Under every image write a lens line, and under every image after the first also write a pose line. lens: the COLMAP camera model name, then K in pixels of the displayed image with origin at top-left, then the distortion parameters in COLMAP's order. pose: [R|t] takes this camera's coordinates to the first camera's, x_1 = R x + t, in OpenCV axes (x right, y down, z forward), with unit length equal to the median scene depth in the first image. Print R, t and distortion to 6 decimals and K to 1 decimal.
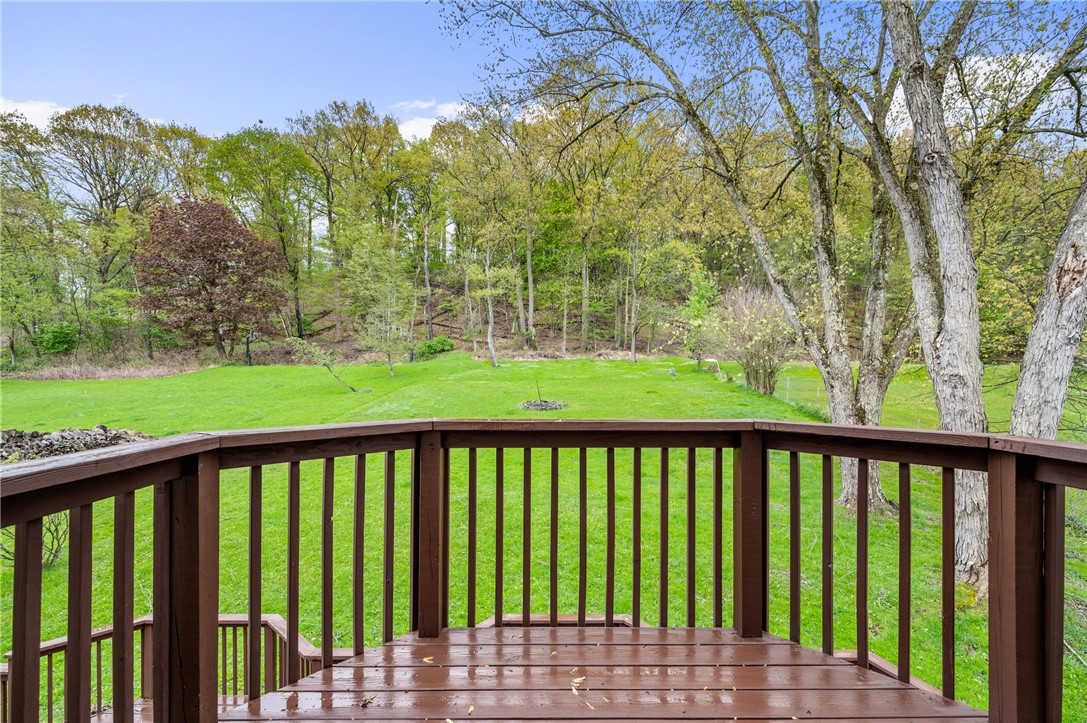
lens RADIAL K [[458.7, 0, 545.3], [0, 458.7, 374.3], [0, 0, 1]] dist [0.003334, -0.001765]
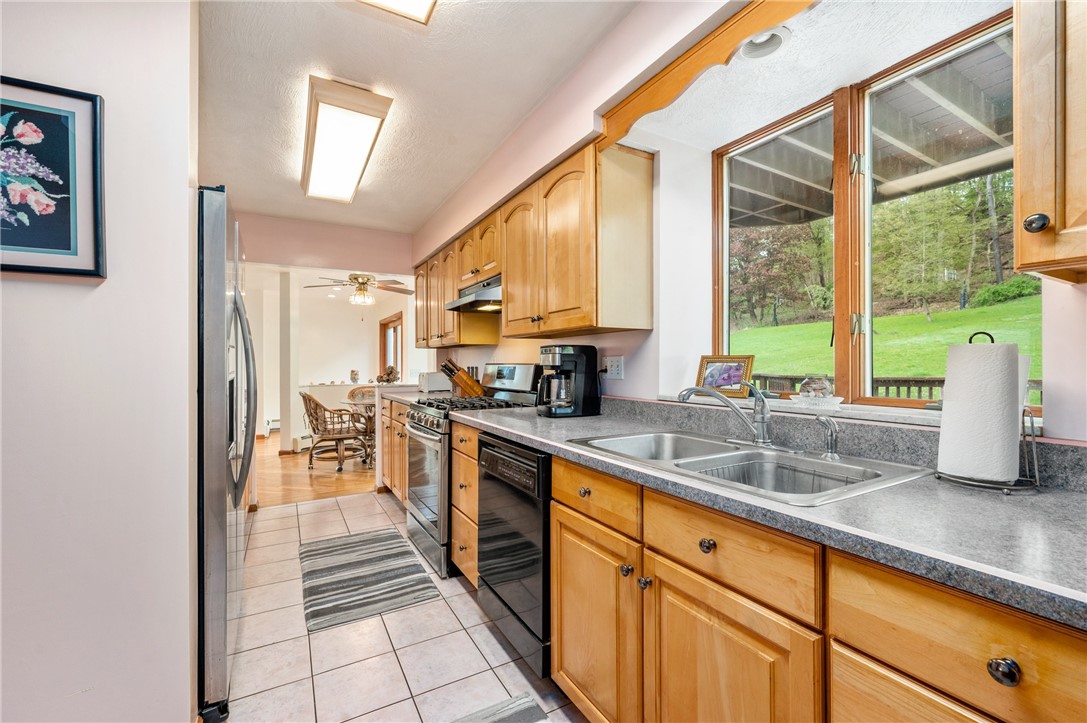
lens RADIAL K [[458.7, 0, 543.7], [0, 458.7, 361.2], [0, 0, 1]] dist [0.003334, -0.001765]
pose [[0.498193, -0.001733, -0.867064, 0.048802], [0.005269, 0.999986, 0.001029, 0.063403], [0.867050, -0.005081, 0.498195, -0.055584]]
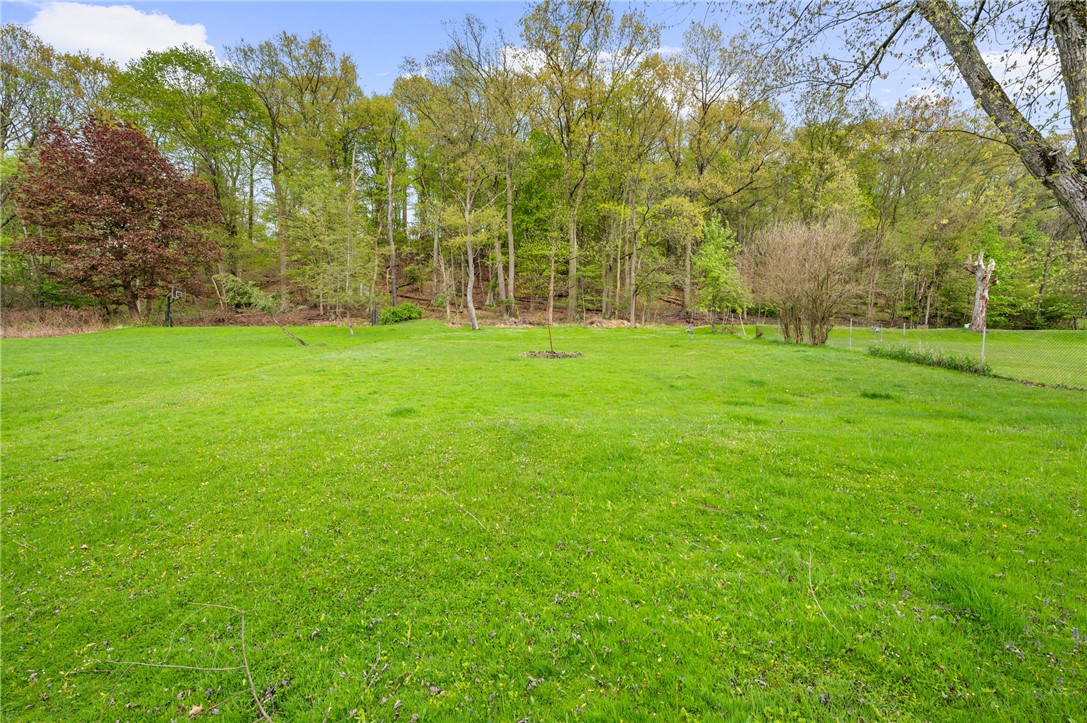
lens RADIAL K [[478.0, 0, 547.1], [0, 478.0, 361.4], [0, 0, 1]] dist [-0.000428, 0.000110]
pose [[0.996724, 0.004146, 0.080774, -0.047553], [-0.002723, 0.999839, -0.017720, 0.056294], [-0.080835, 0.017442, 0.996575, 0.108052]]
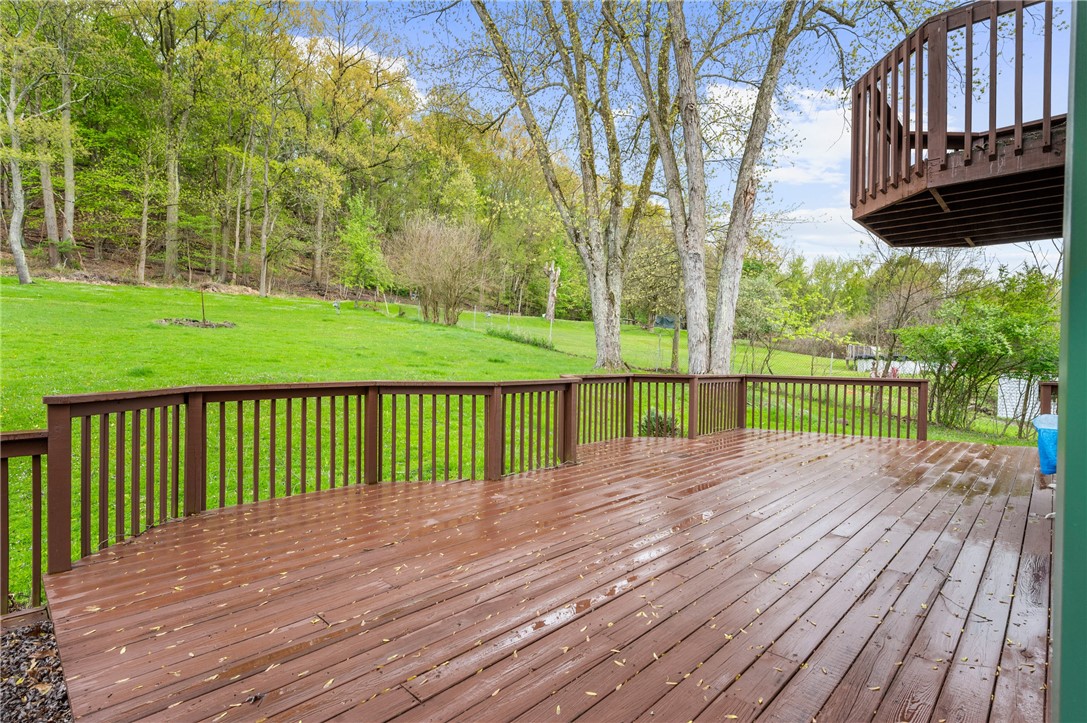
lens RADIAL K [[534.9, 0, 540.5], [0, 534.9, 361.1], [0, 0, 1]] dist [-0.000694, -0.000391]
pose [[0.698966, -0.000531, 0.715155, -0.137222], [-0.017136, 0.999700, 0.017490, 0.061486], [-0.714950, -0.024480, 0.698747, 0.019674]]
